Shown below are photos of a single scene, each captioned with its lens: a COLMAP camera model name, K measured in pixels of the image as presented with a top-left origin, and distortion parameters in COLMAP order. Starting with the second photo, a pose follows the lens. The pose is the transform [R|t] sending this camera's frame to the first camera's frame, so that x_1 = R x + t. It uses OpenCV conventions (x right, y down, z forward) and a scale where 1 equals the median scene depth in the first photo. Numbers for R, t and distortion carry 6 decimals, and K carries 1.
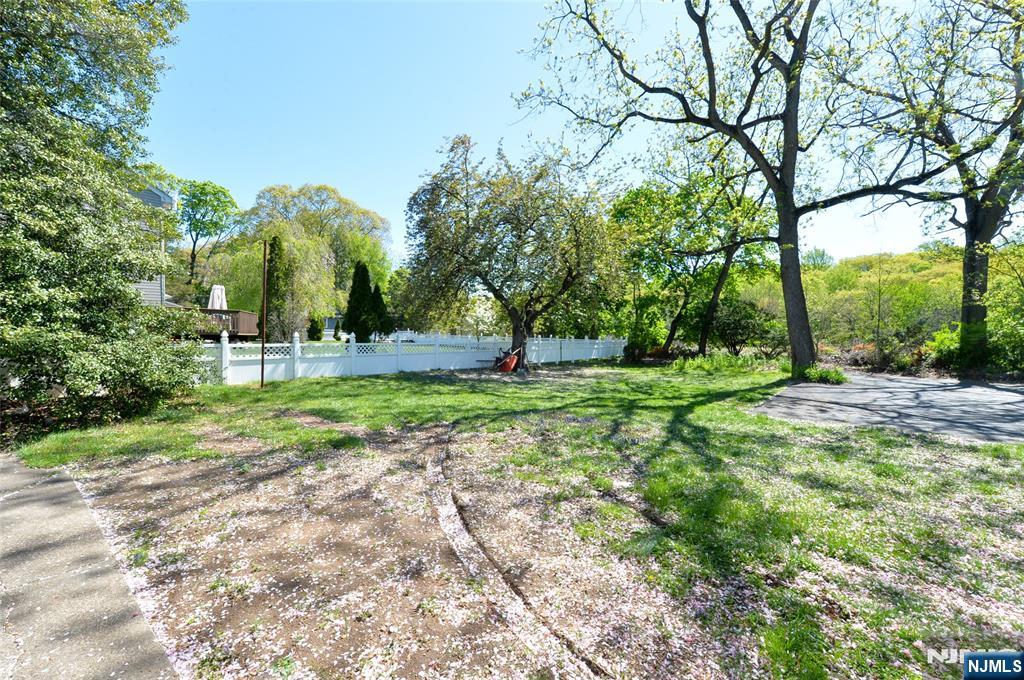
lens RADIAL K [[422.0, 0, 505.4], [0, 422.0, 339.4], [0, 0, 1]] dist [-0.005331, -0.001651]
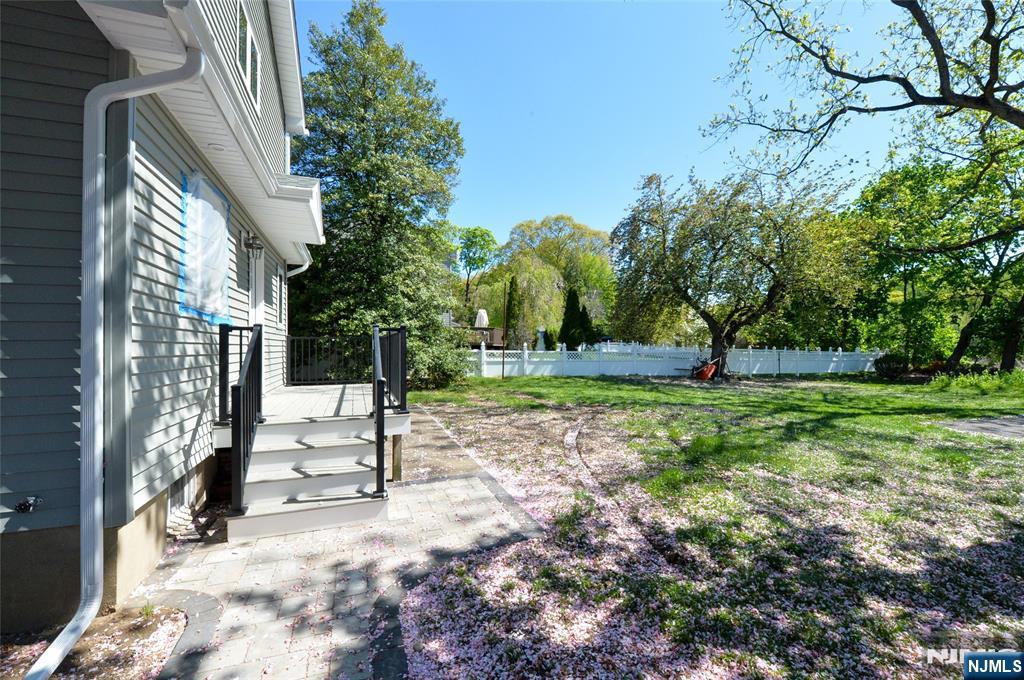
lens RADIAL K [[438.8, 0, 483.2], [0, 438.8, 352.6], [0, 0, 1]] dist [-0.010827, 0.001491]
pose [[0.824054, 0.009659, -0.566428, 0.195850], [-0.009822, 0.999948, 0.002762, 0.011812], [0.566426, 0.003288, 0.824106, -0.260310]]
